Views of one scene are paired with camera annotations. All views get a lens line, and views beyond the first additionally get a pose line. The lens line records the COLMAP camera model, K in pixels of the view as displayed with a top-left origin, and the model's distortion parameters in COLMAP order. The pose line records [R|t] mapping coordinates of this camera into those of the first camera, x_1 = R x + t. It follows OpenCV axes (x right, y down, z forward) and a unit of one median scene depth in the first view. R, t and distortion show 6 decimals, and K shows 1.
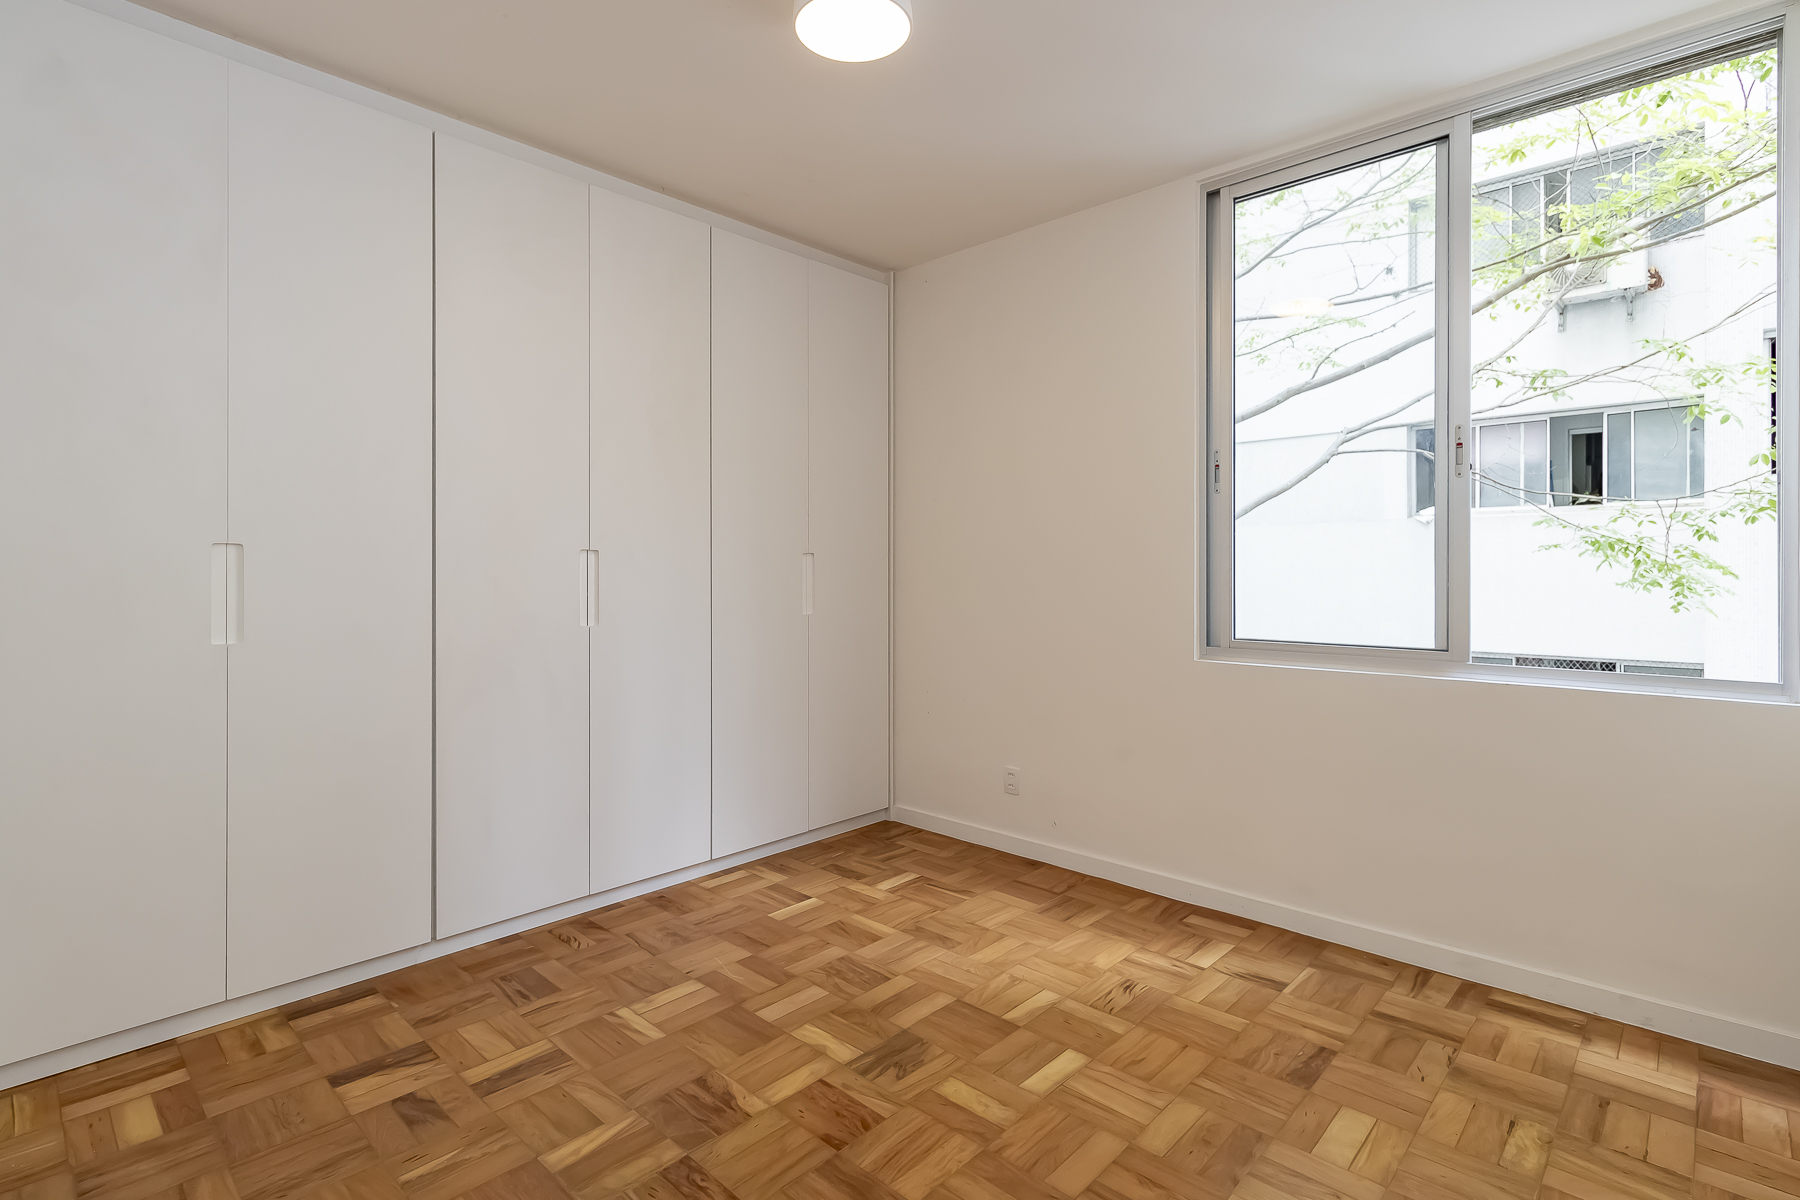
lens RADIAL K [[883.6, 0, 901.4], [0, 883.6, 556.7], [0, 0, 1]] dist [-0.000134, -0.000337]
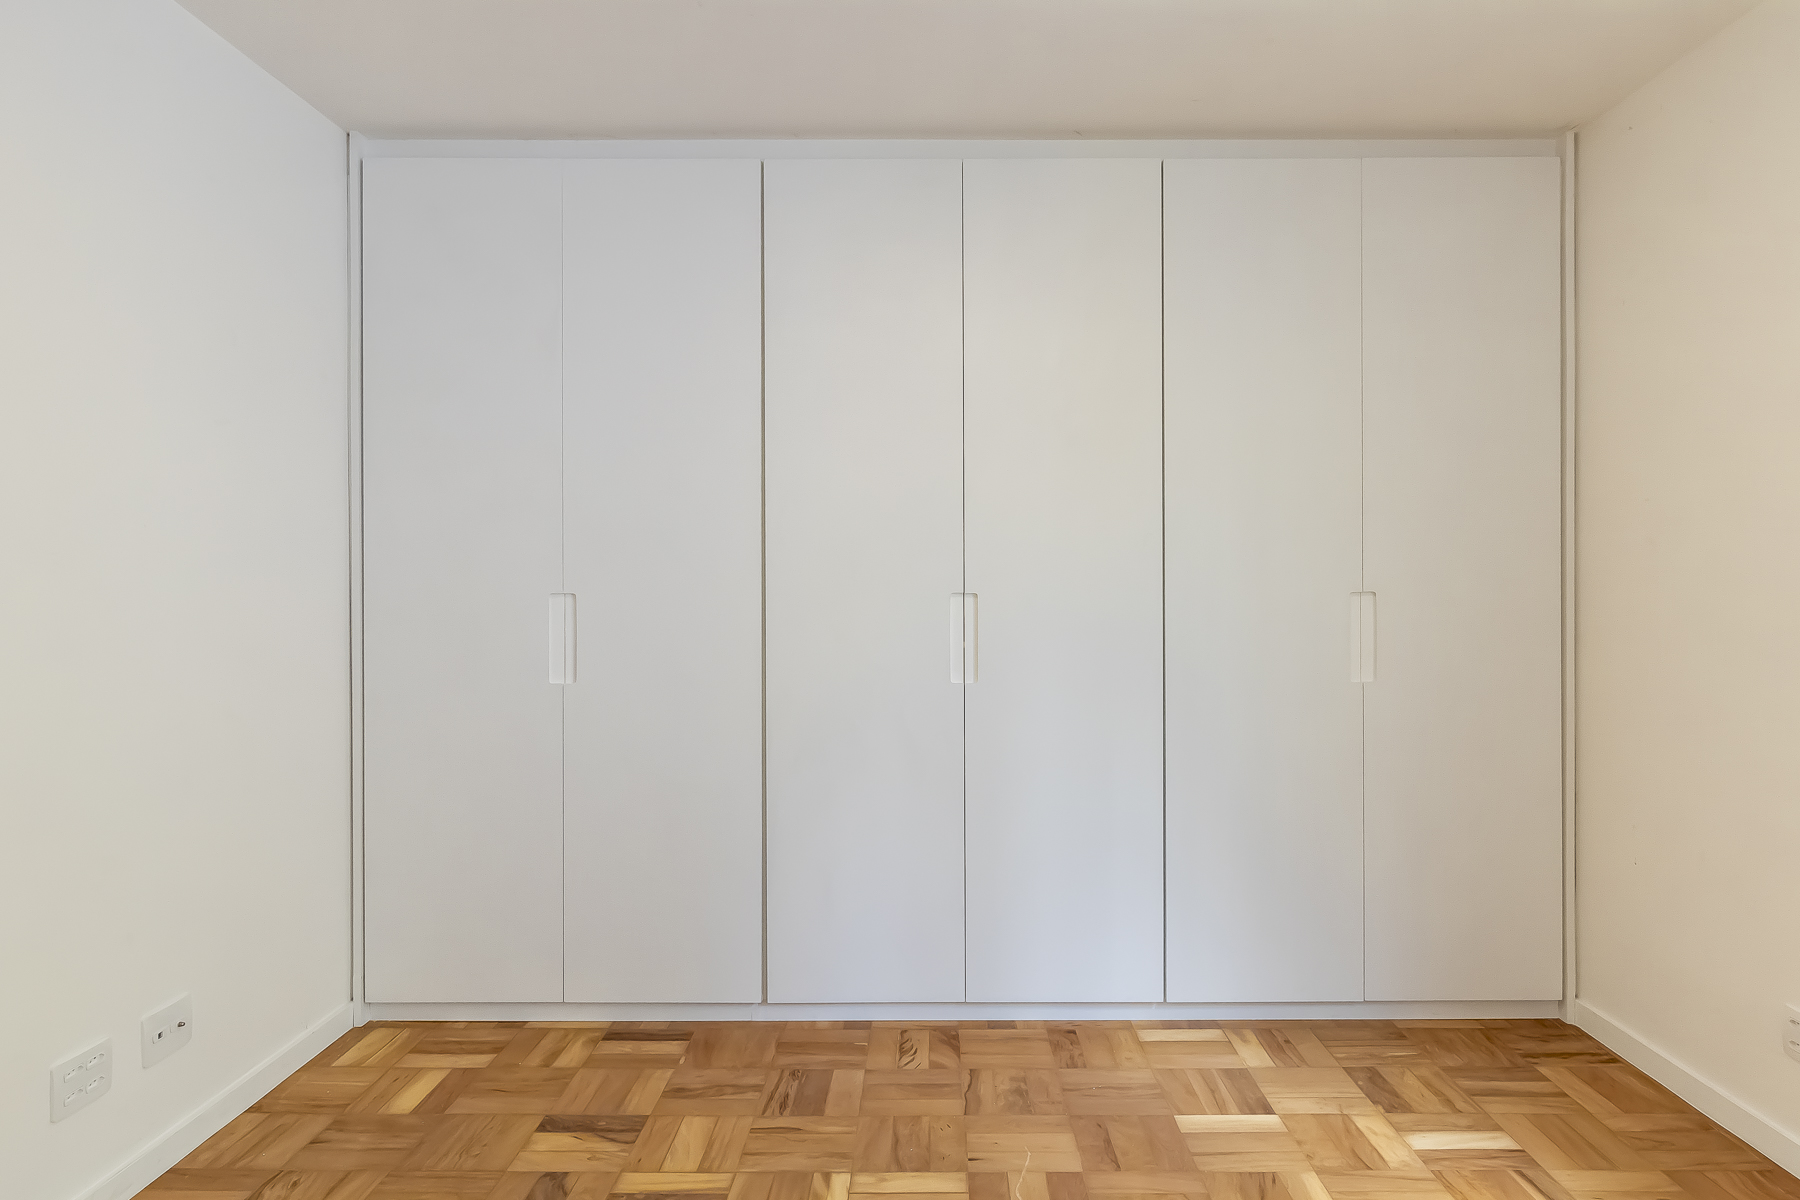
lens RADIAL K [[921.9, 0, 901.7], [0, 921.9, 572.9], [0, 0, 1]] dist [-0.000939, -0.000771]
pose [[0.662601, -0.001276, -0.748971, 0.277060], [0.001859, 0.999998, -0.000059, -0.027970], [0.748970, -0.001354, 0.662602, 0.386971]]
